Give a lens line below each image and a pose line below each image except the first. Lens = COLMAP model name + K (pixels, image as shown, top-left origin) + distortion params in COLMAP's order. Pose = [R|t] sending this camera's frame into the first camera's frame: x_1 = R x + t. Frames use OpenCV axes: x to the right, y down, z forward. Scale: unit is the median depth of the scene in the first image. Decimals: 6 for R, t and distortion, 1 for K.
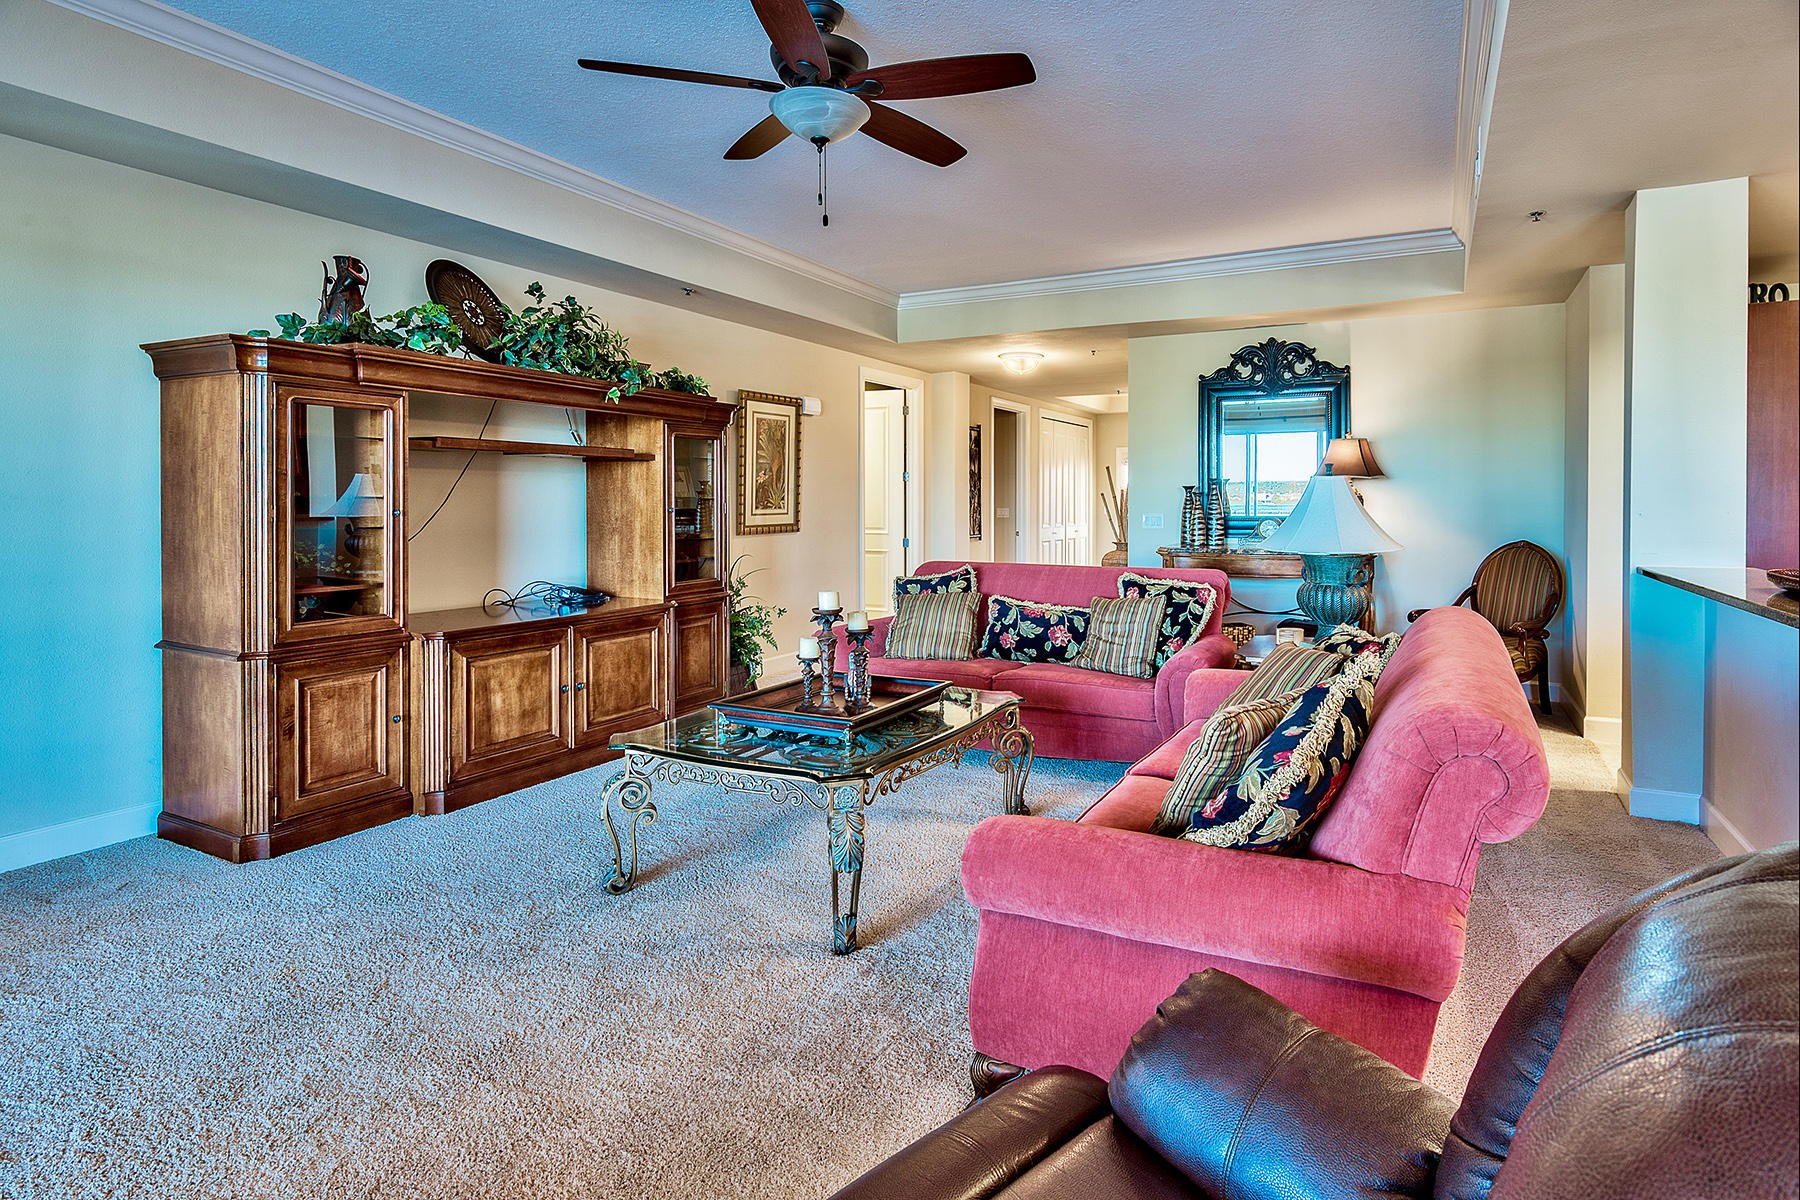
lens RADIAL K [[901.4, 0, 1021.0], [0, 901.4, 510.6], [0, 0, 1]] dist [0.000437, -0.001775]
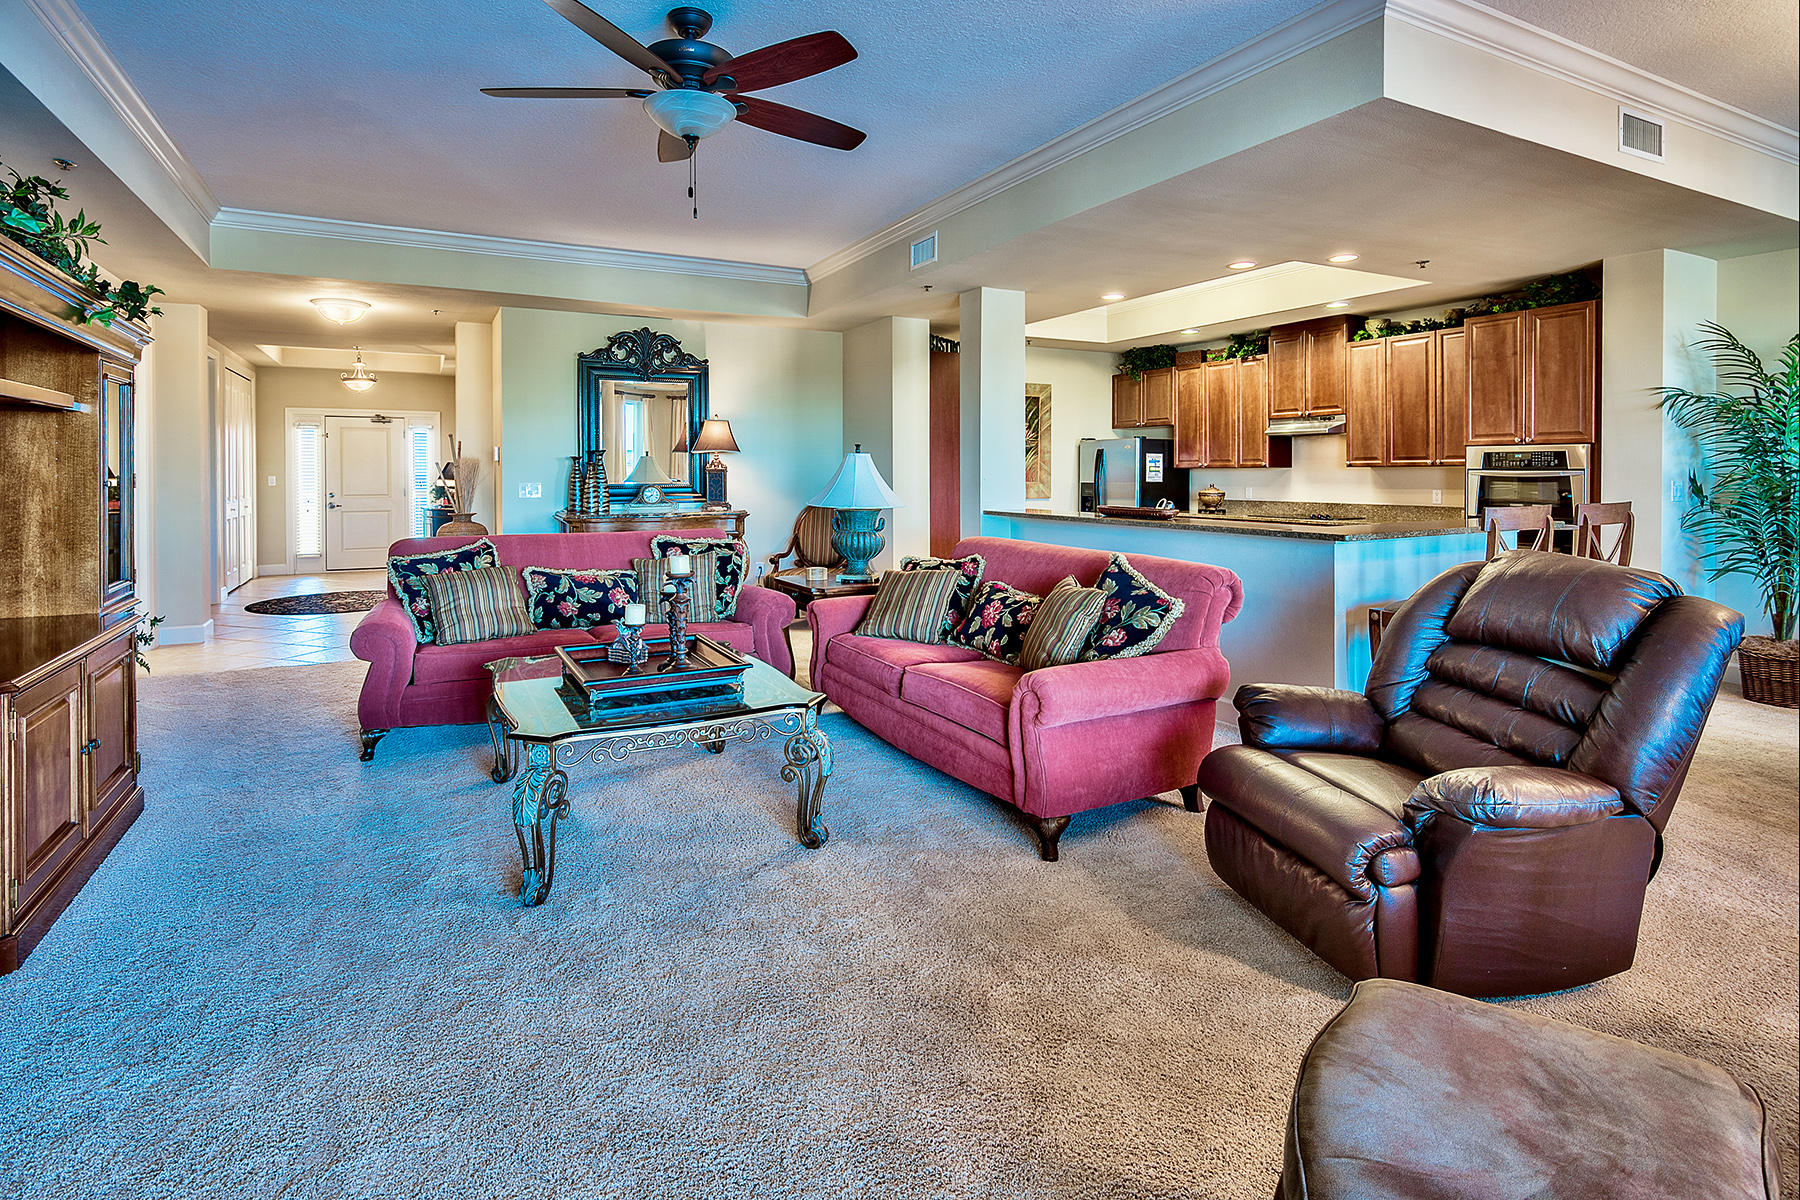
lens RADIAL K [[901.4, 0, 871.4], [0, 901.4, 470.2], [0, 0, 1]] dist [0.000437, -0.001775]
pose [[0.612484, 0.000946, 0.790482, -0.602370], [0.007373, 0.999949, -0.006909, -0.001811], [-0.790449, 0.010060, 0.612446, 0.108770]]
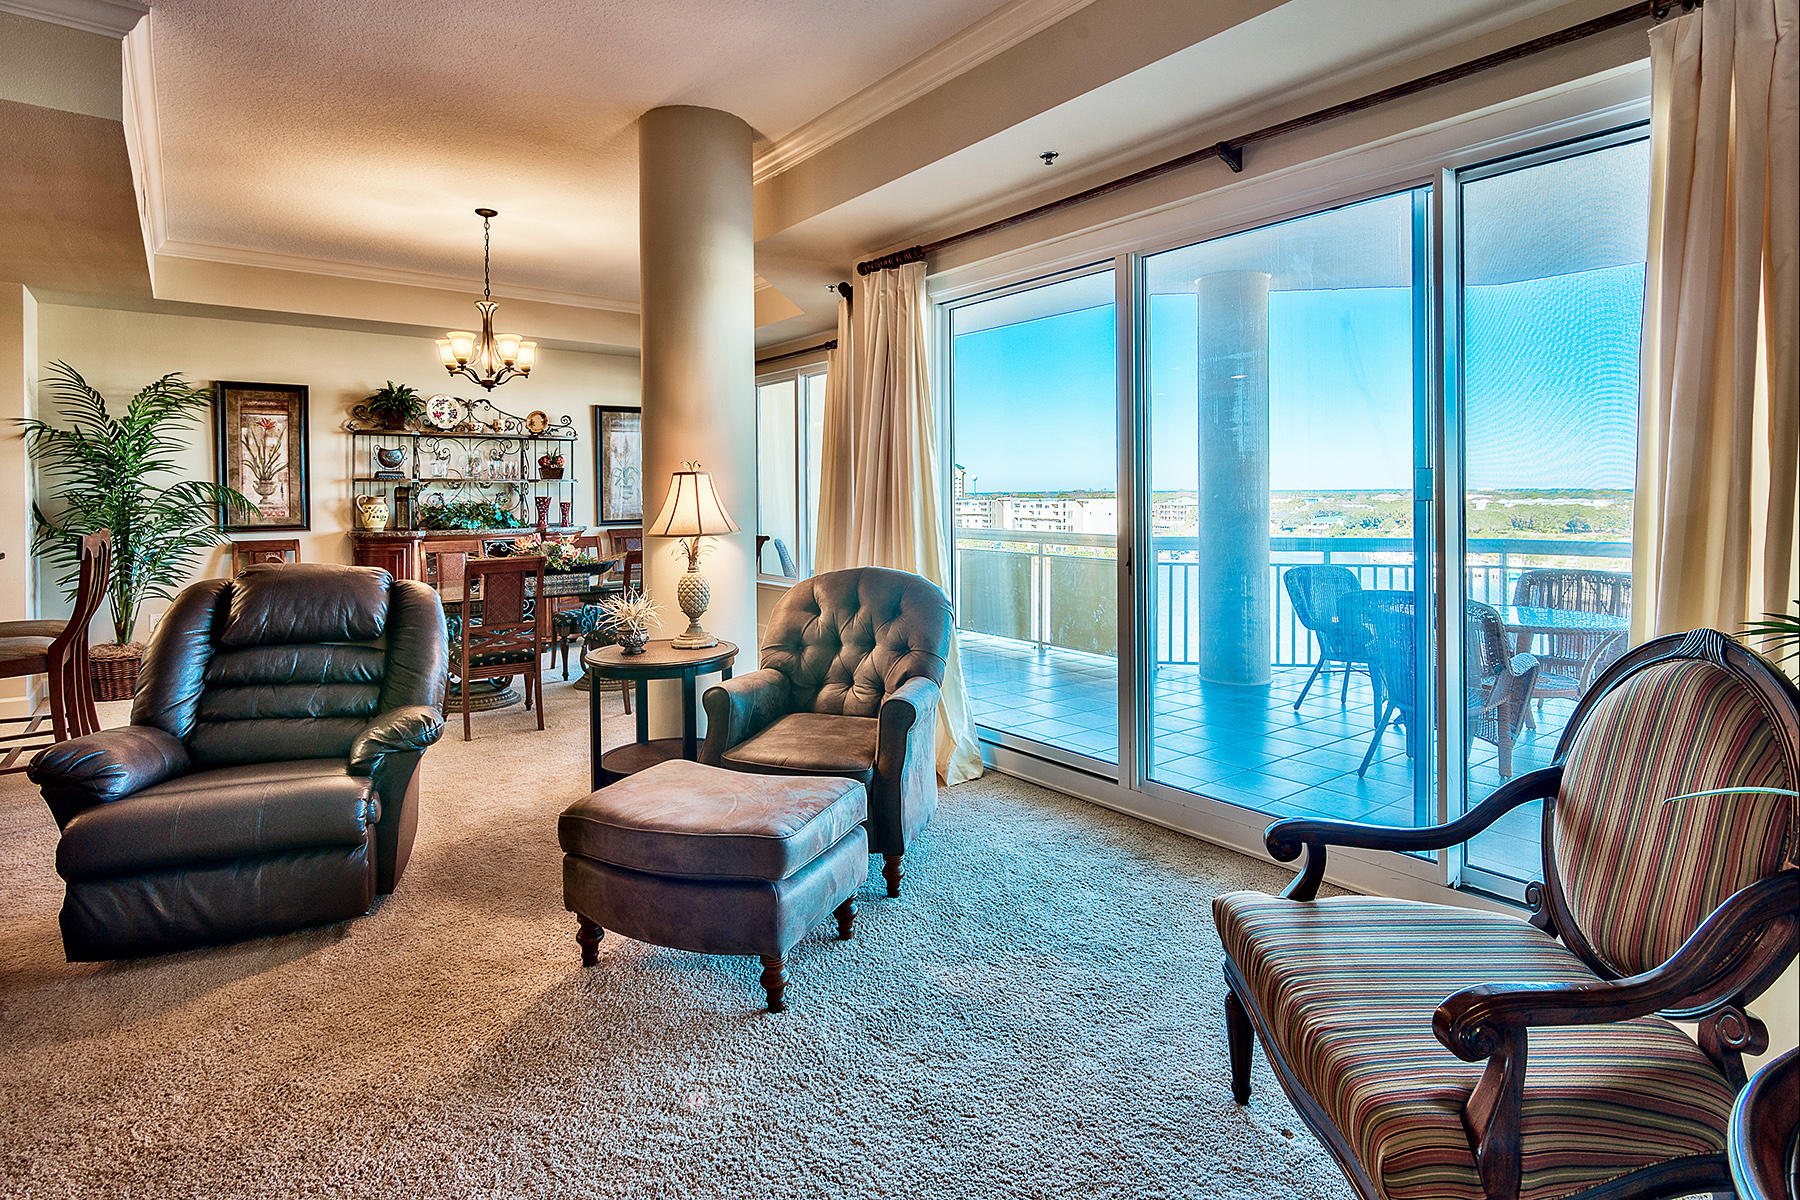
lens RADIAL K [[901.4, 0, 896.0], [0, 901.4, 516.3], [0, 0, 1]] dist [0.000437, -0.001775]
pose [[-0.889117, -0.004176, 0.457660, -0.643077], [0.012710, 0.999347, 0.033811, -0.005284], [-0.457503, 0.035879, -0.888484, 0.535780]]
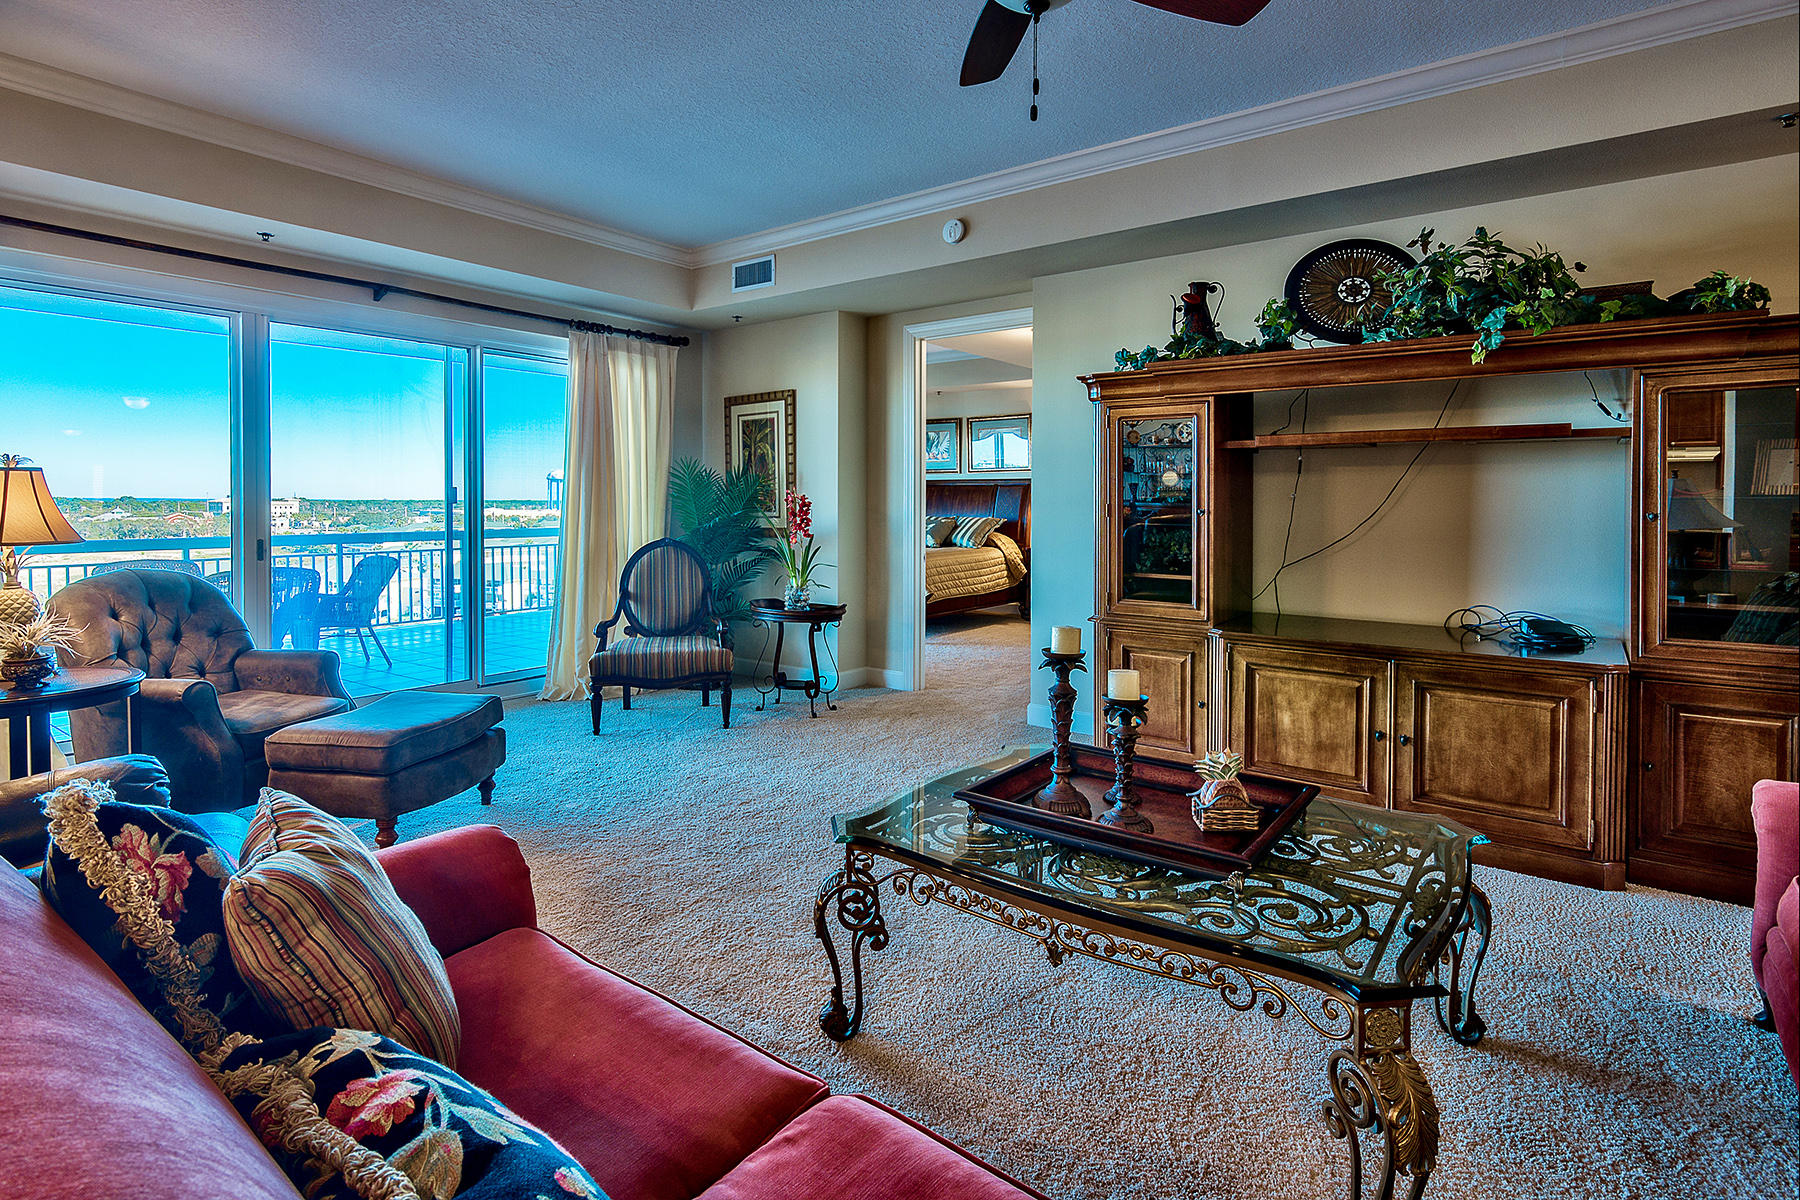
lens RADIAL K [[901.4, 0, 937.2], [0, 901.4, 515.2], [0, 0, 1]] dist [0.000437, -0.001775]
pose [[-0.194863, 0.014887, -0.980717, 0.316483], [-0.014753, 0.999727, 0.018107, -0.006162], [0.980719, 0.017997, -0.194591, 0.687283]]
